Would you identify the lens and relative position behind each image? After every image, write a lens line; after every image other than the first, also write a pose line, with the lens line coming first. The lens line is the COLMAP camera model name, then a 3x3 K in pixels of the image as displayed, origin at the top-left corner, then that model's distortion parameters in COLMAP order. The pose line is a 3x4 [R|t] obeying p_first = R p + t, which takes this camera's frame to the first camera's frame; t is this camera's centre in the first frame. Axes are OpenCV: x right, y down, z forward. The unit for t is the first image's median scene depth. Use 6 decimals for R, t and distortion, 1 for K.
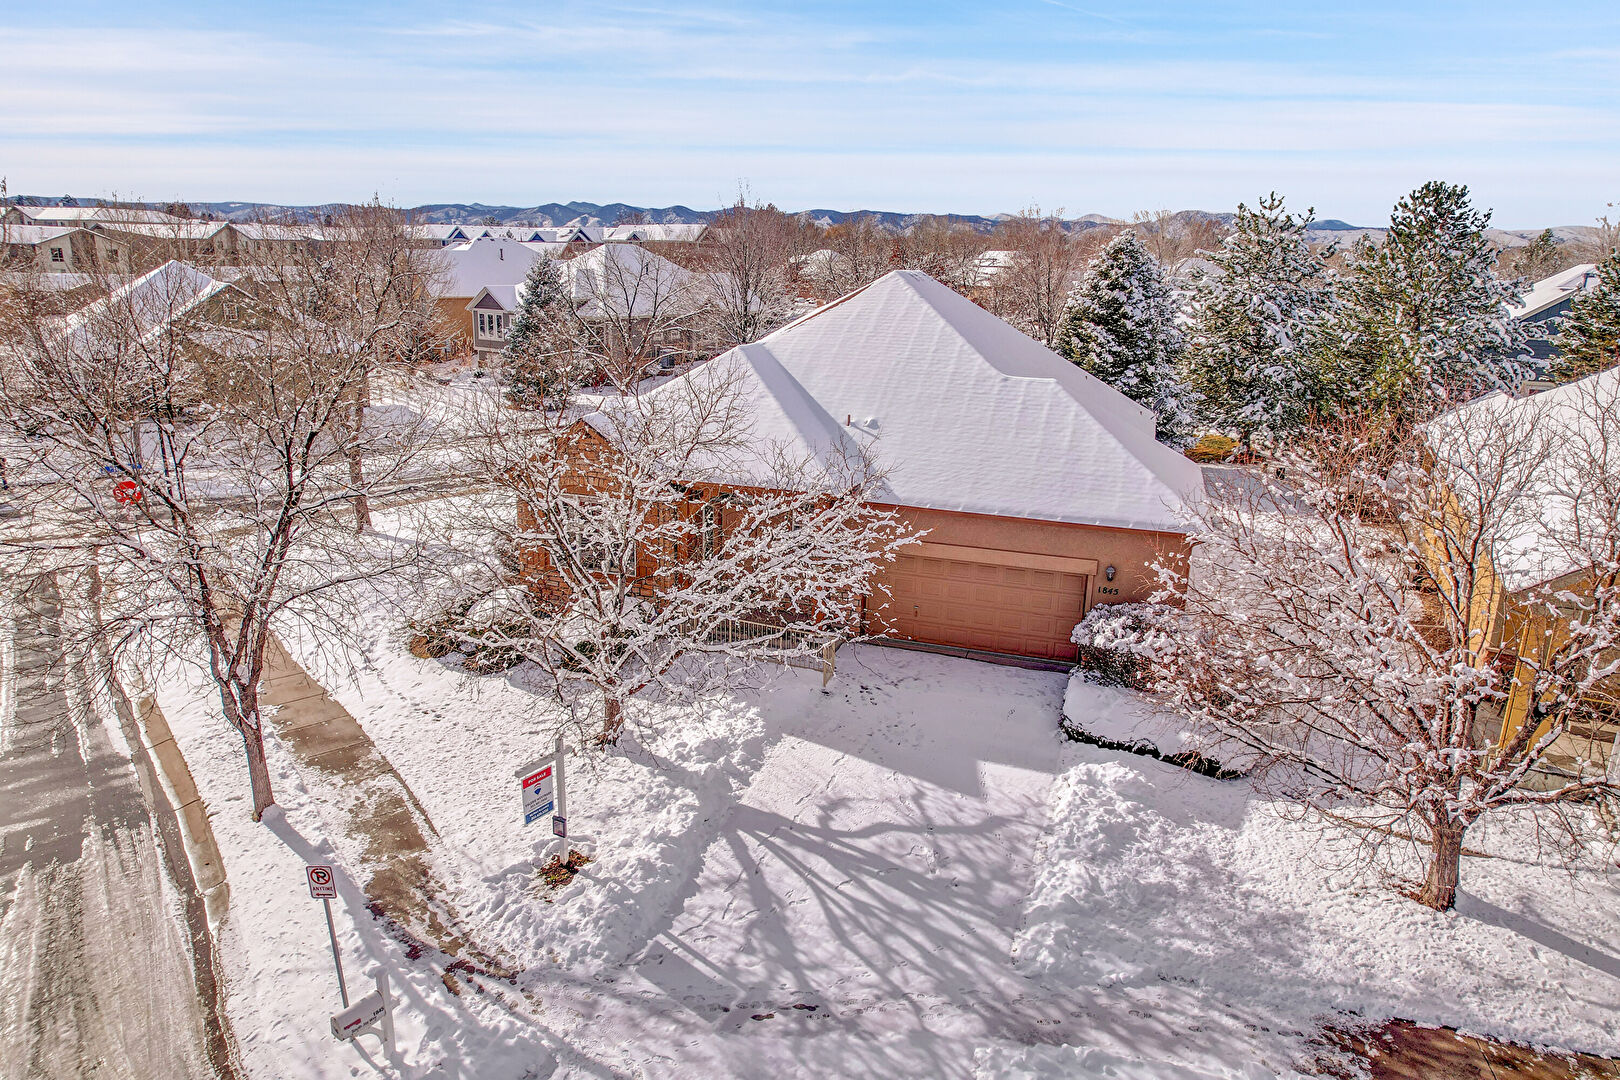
lens RADIAL K [[1035.5, 0, 810.0], [0, 1035.5, 540.0], [0, 0, 1]] dist [-0.094826, 0.087638]
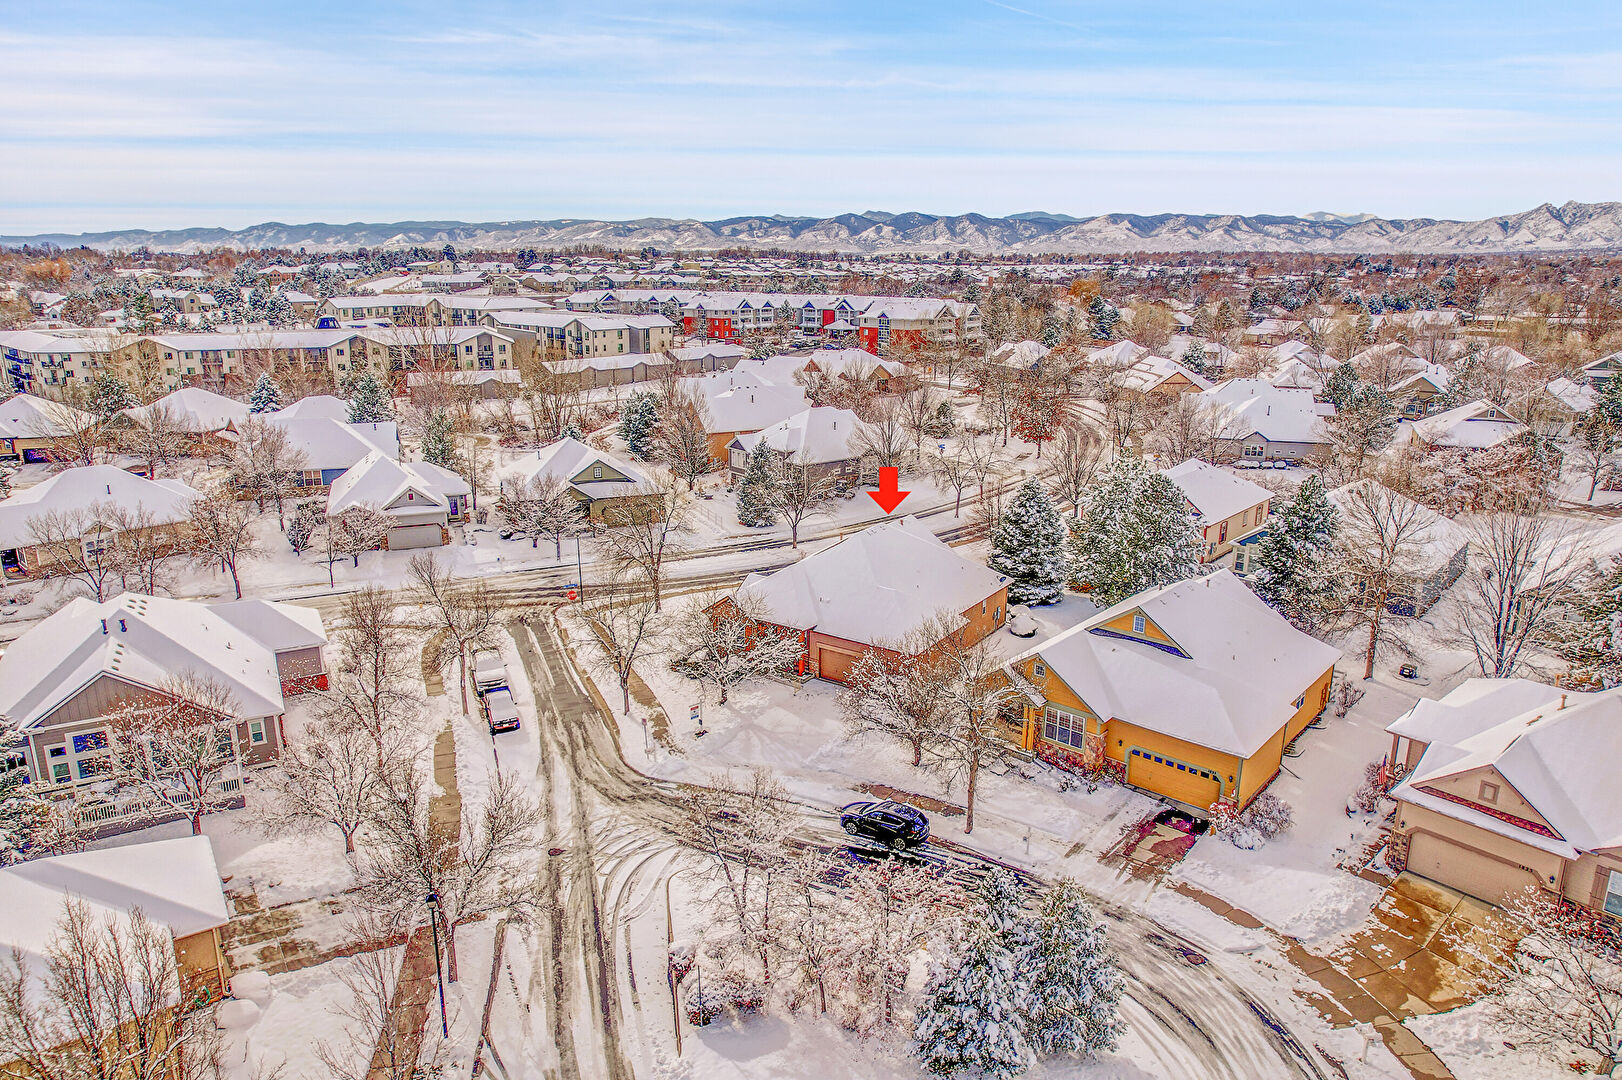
lens RADIAL K [[1036.8, 0, 811.0], [0, 1036.8, 540.0], [0, 0, 1]] dist [-0.094826, 0.087638]
pose [[0.963185, 0.053468, -0.263468, 1.060923], [-0.055303, 0.998470, 0.000453, -0.396681], [0.263089, 0.014134, 0.964668, -2.457625]]
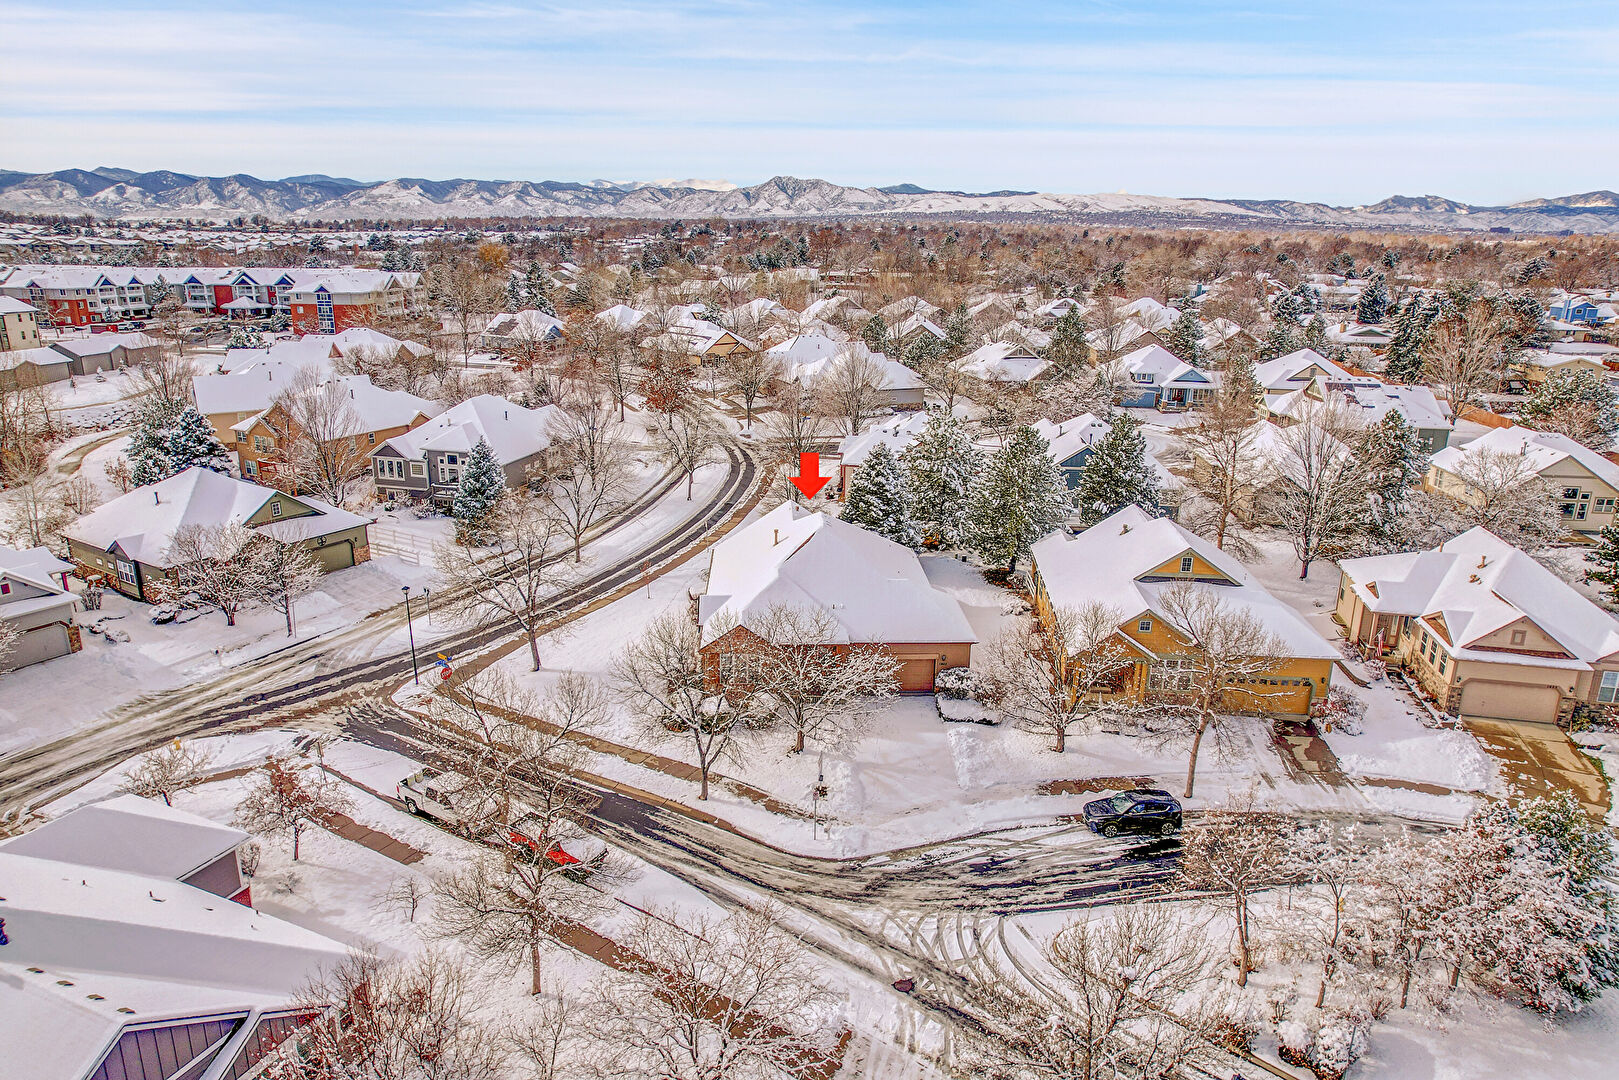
lens RADIAL K [[1034.9, 0, 809.5], [0, 1034.9, 540.0], [0, 0, 1]] dist [-0.094826, 0.087638]
pose [[0.933076, -0.110526, 0.342276, -1.199144], [0.100647, 0.993833, 0.046550, -0.561275], [-0.345310, -0.008986, 0.938446, -1.837479]]
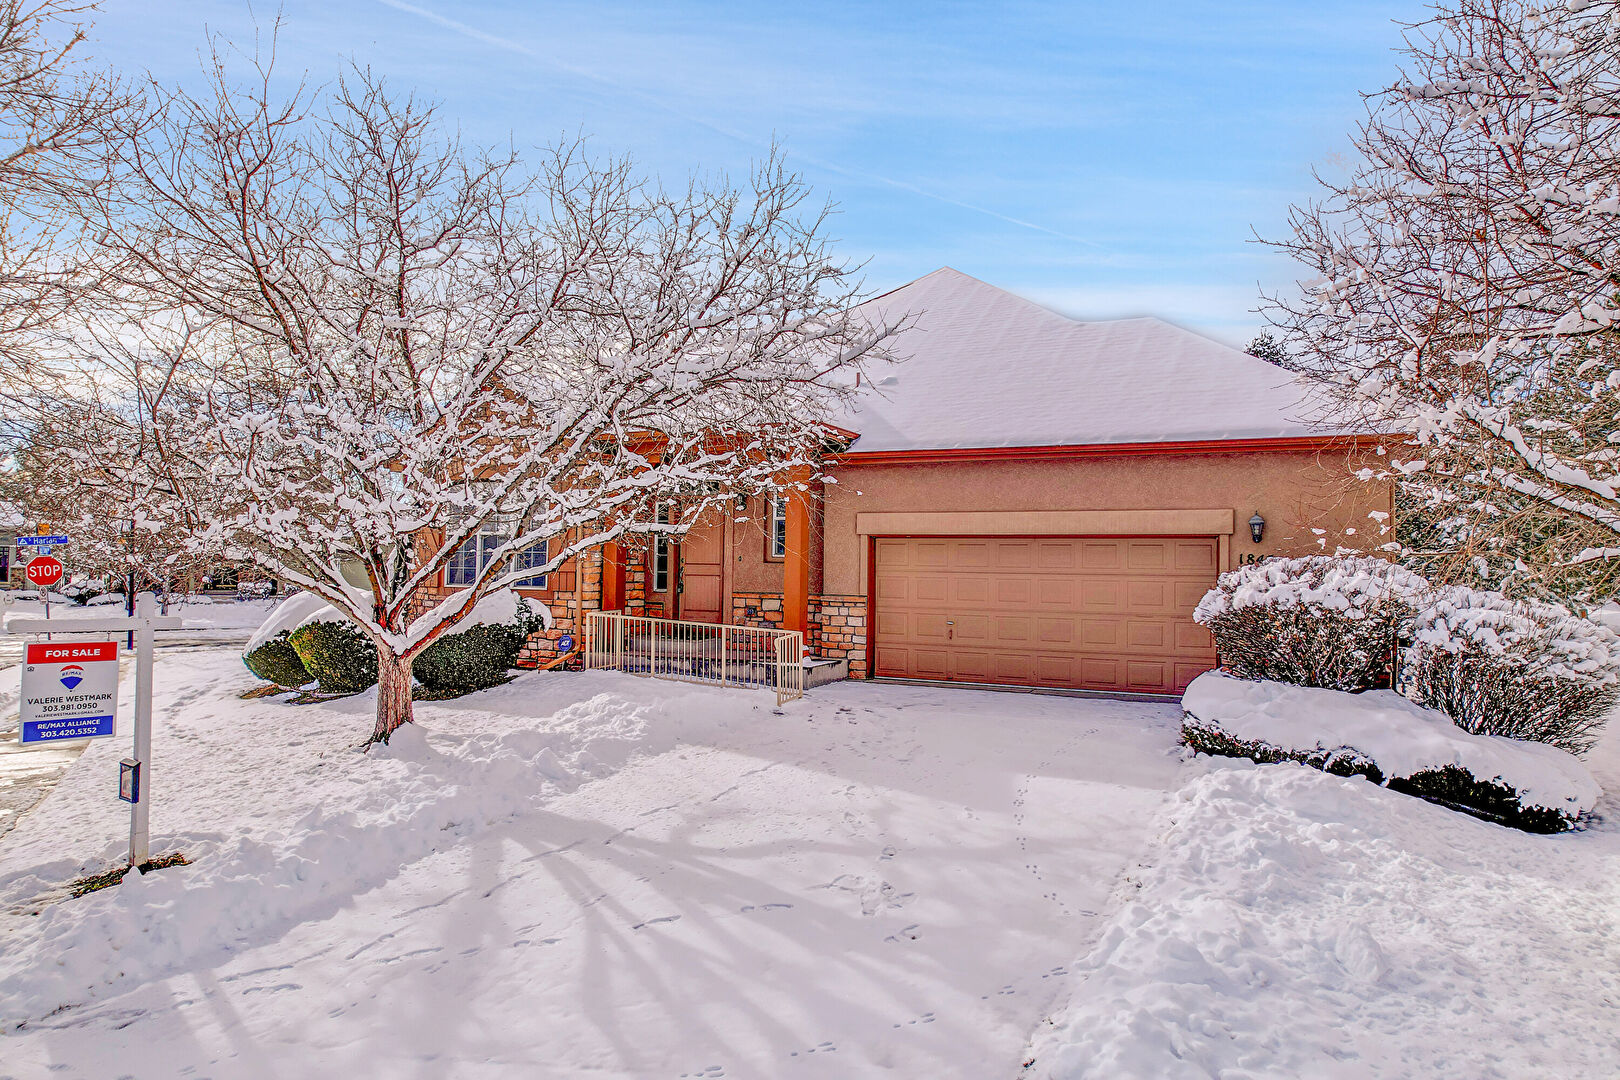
lens RADIAL K [[1044.4, 0, 800.5], [0, 1044.4, 536.2], [0, 0, 1]] dist [-0.096312, 0.089735]
pose [[0.989872, -0.010541, -0.141574, 0.144269], [-0.031912, 0.955198, -0.294241, 0.283354], [0.138333, 0.295779, 0.945187, 0.498388]]
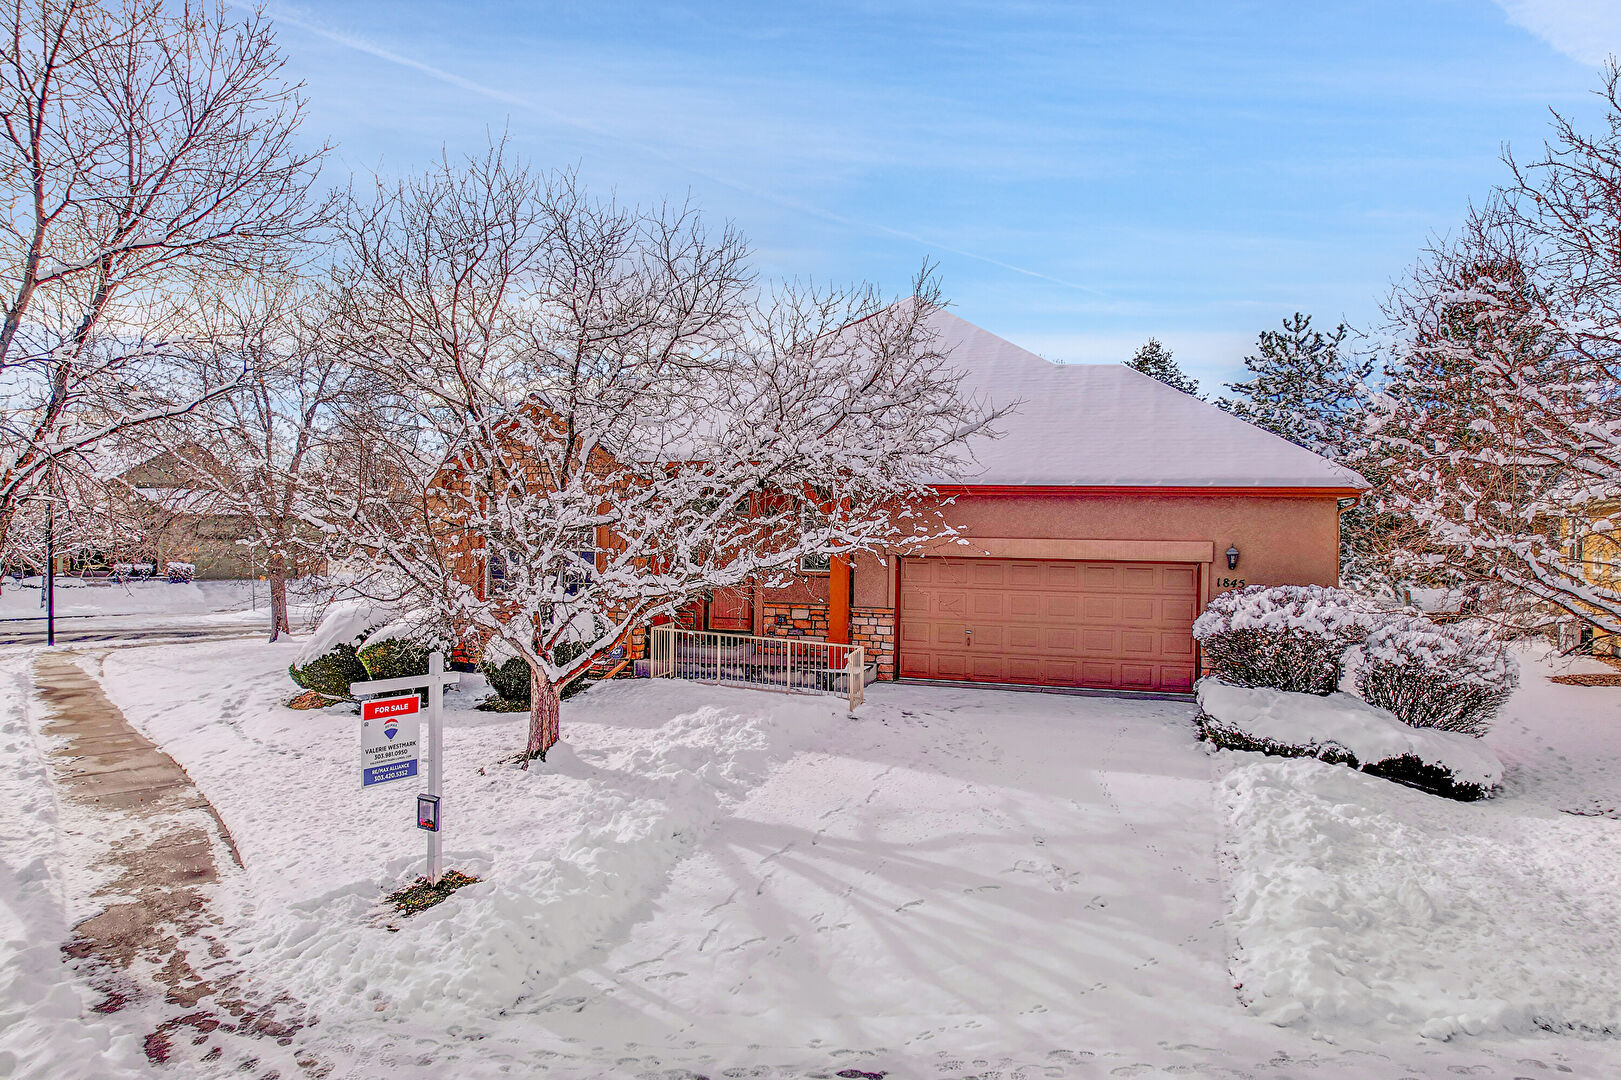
lens RADIAL K [[1036.1, 0, 810.5], [0, 1036.1, 540.0], [0, 0, 1]] dist [-0.094826, 0.087638]
pose [[0.999922, -0.005773, 0.011100, -0.026660], [0.008452, 0.965839, -0.259005, 0.265042], [-0.009225, 0.259079, 0.965812, 0.359632]]
